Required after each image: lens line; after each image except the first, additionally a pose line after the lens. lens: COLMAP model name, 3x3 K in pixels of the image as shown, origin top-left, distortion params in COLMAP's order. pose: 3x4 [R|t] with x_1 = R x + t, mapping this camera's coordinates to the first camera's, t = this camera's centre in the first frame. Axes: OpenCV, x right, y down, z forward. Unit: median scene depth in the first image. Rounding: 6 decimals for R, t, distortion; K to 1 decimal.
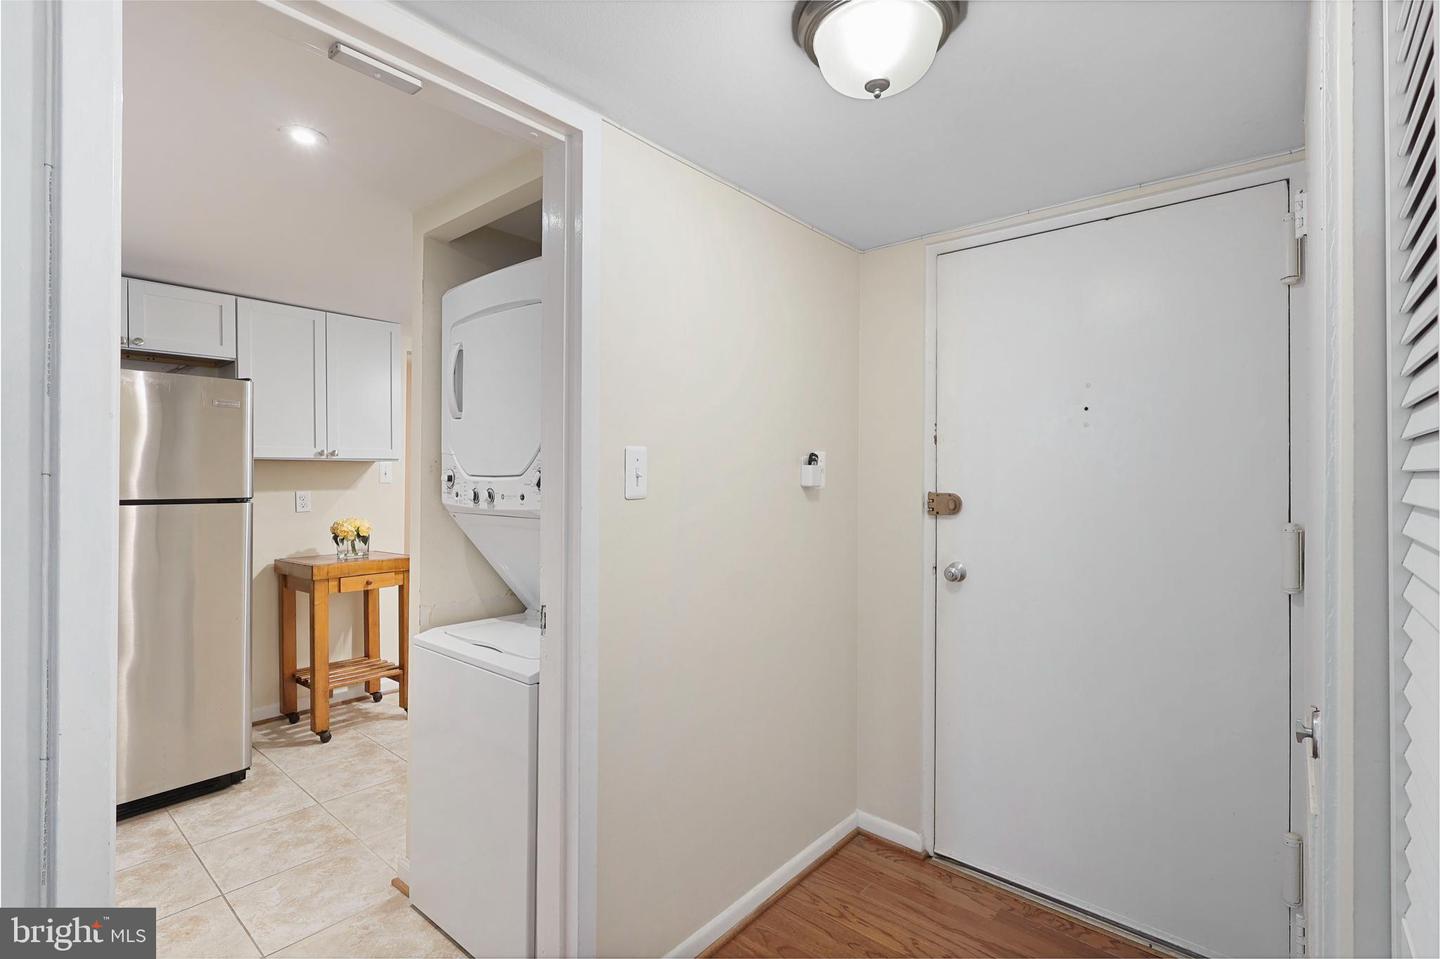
lens RADIAL K [[666.0, 0, 718.8], [0, 666.0, 471.9], [0, 0, 1]] dist [-0.002961, -0.000410]
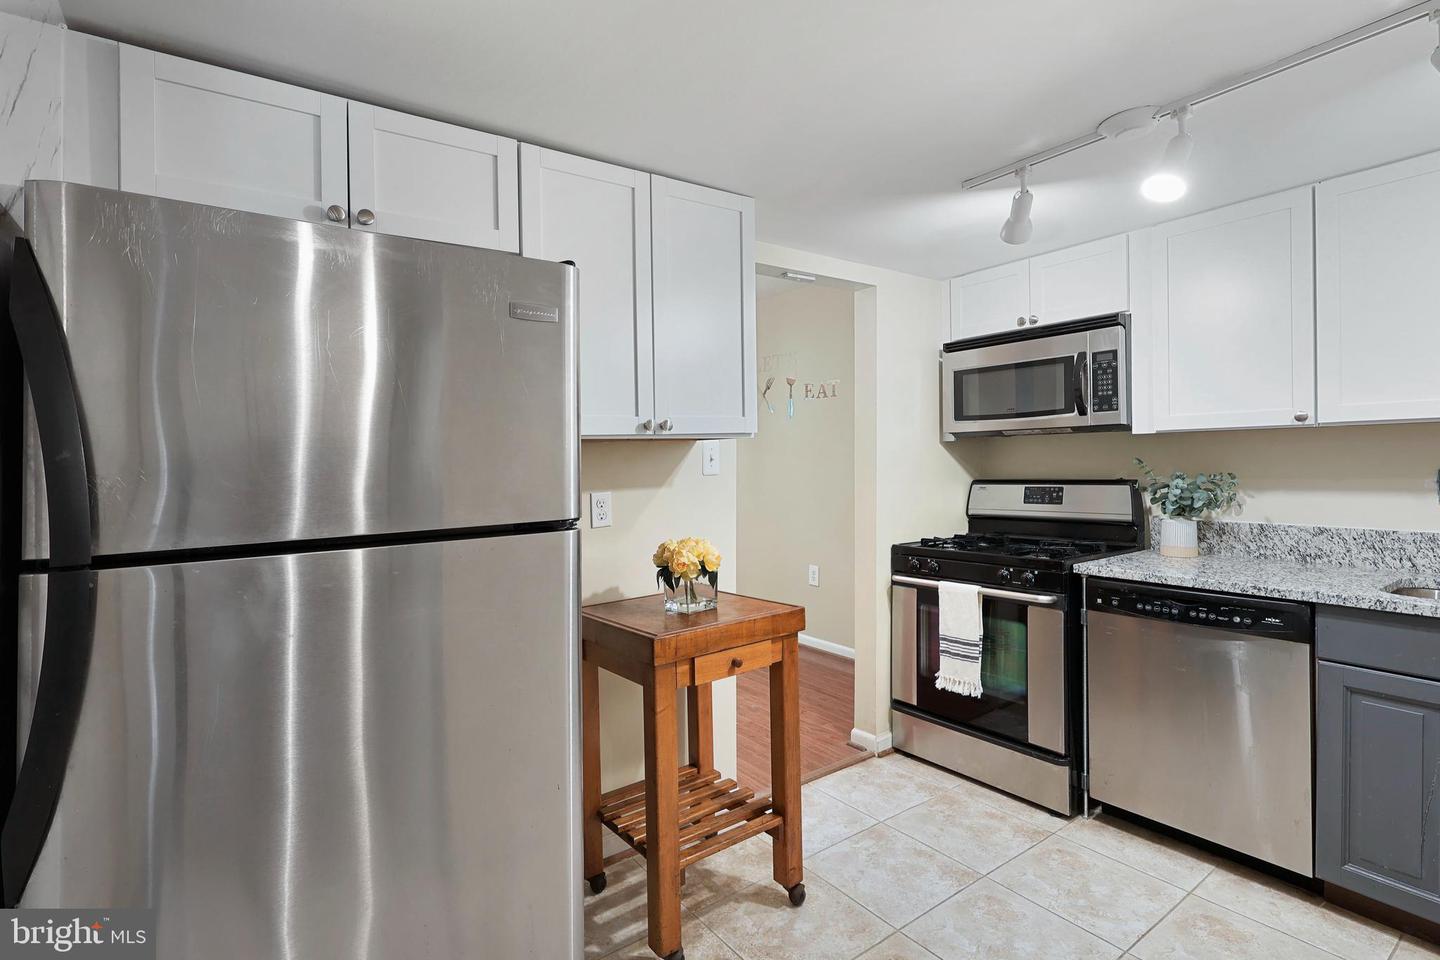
lens RADIAL K [[695.8, 0, 721.9], [0, 695.8, 427.3], [0, 0, 1]] dist [-0.000298, 0.000061]
pose [[0.971332, -0.041448, -0.234087, -0.398858], [0.033340, 0.998703, -0.038490, -0.002359], [0.235378, 0.029582, 0.971454, 0.448014]]
